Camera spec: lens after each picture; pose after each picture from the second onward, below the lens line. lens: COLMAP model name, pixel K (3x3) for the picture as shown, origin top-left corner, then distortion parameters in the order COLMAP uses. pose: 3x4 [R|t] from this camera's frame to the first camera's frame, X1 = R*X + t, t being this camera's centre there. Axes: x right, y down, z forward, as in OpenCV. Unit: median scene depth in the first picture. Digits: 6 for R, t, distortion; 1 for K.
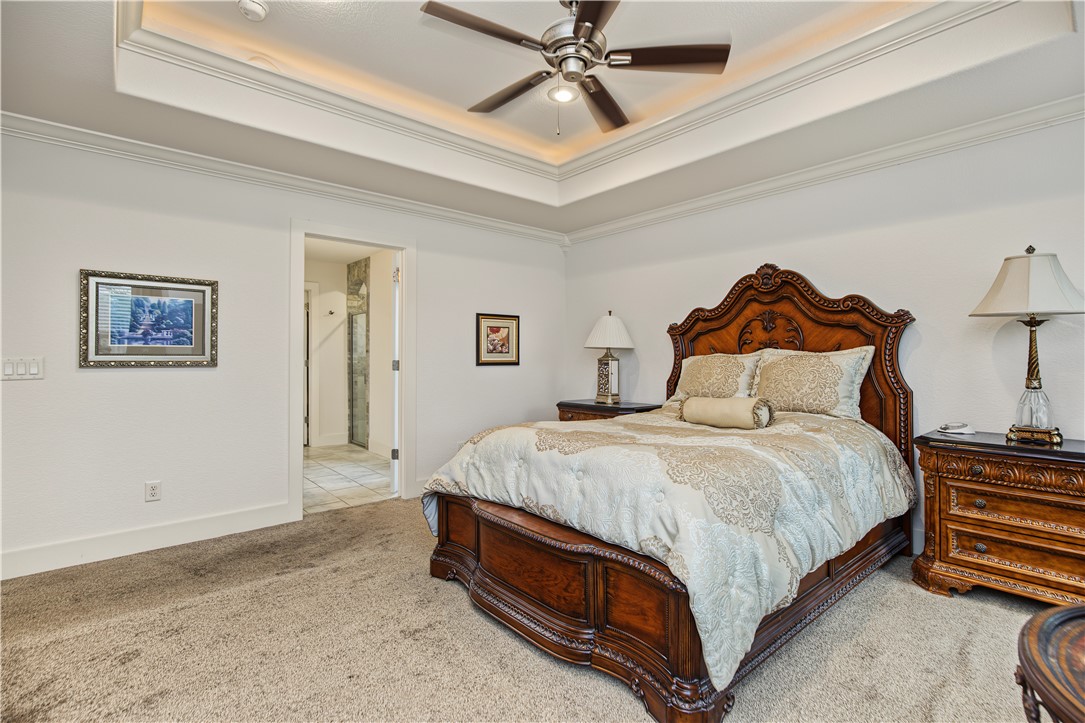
lens RADIAL K [[496.1, 0, 537.9], [0, 496.1, 359.0], [0, 0, 1]] dist [0.000275, -0.000552]
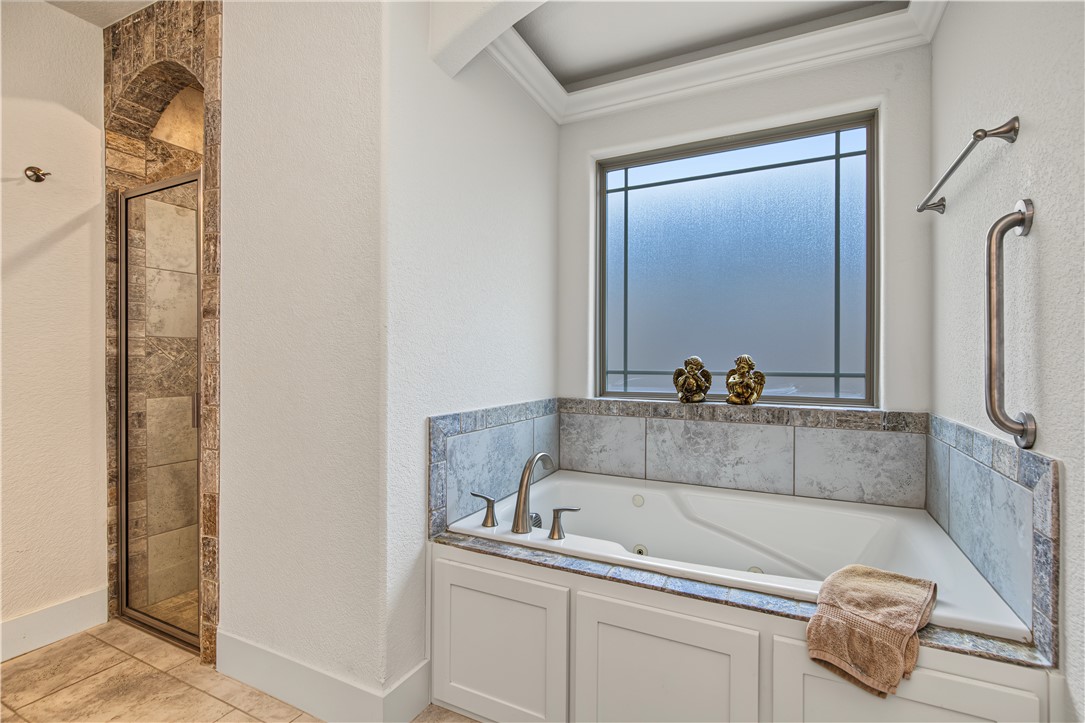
lens RADIAL K [[496.1, 0, 551.2], [0, 496.1, 357.6], [0, 0, 1]] dist [0.000275, -0.000552]
pose [[0.914695, -0.001314, 0.404142, -0.257984], [0.002413, 0.999995, -0.002212, 0.010702], [-0.404137, 0.002999, 0.914694, 0.612773]]
